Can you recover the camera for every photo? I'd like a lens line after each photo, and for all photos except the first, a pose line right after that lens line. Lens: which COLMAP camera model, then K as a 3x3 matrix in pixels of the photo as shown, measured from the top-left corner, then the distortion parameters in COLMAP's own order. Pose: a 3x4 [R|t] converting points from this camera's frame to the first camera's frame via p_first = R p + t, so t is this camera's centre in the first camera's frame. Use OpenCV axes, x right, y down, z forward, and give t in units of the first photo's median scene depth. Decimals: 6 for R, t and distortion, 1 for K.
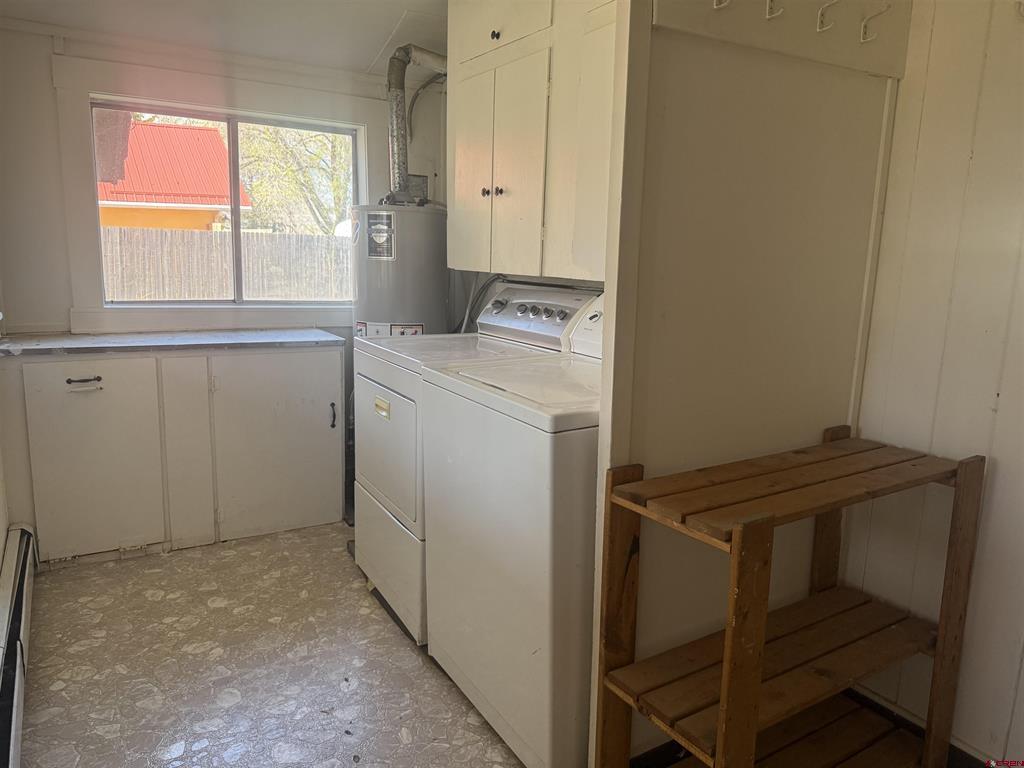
lens RADIAL K [[717.9, 0, 514.7], [0, 717.9, 376.5], [0, 0, 1]] dist [0.031453, -0.037058]
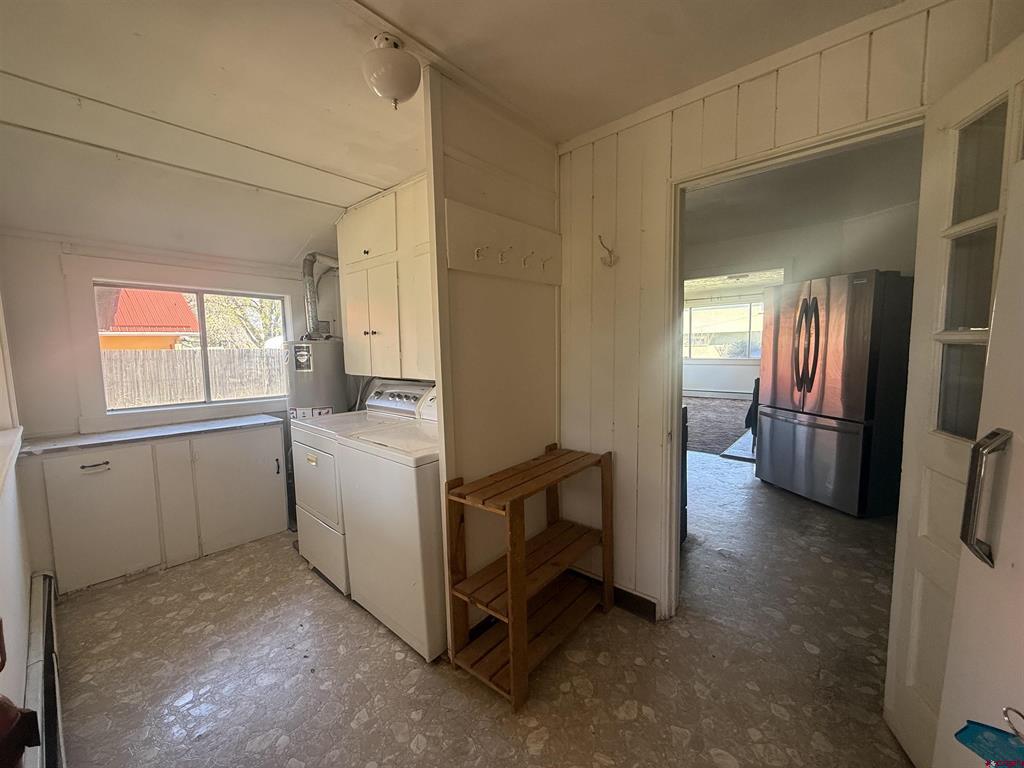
lens RADIAL K [[407.3, 0, 508.9], [0, 407.3, 380.8], [0, 0, 1]] dist [-0.000571, 0.000396]
pose [[0.953064, -0.070359, 0.294480, -0.009065], [0.094749, 0.993081, -0.069374, -0.034571], [-0.287561, 0.094019, 0.953136, -0.095759]]
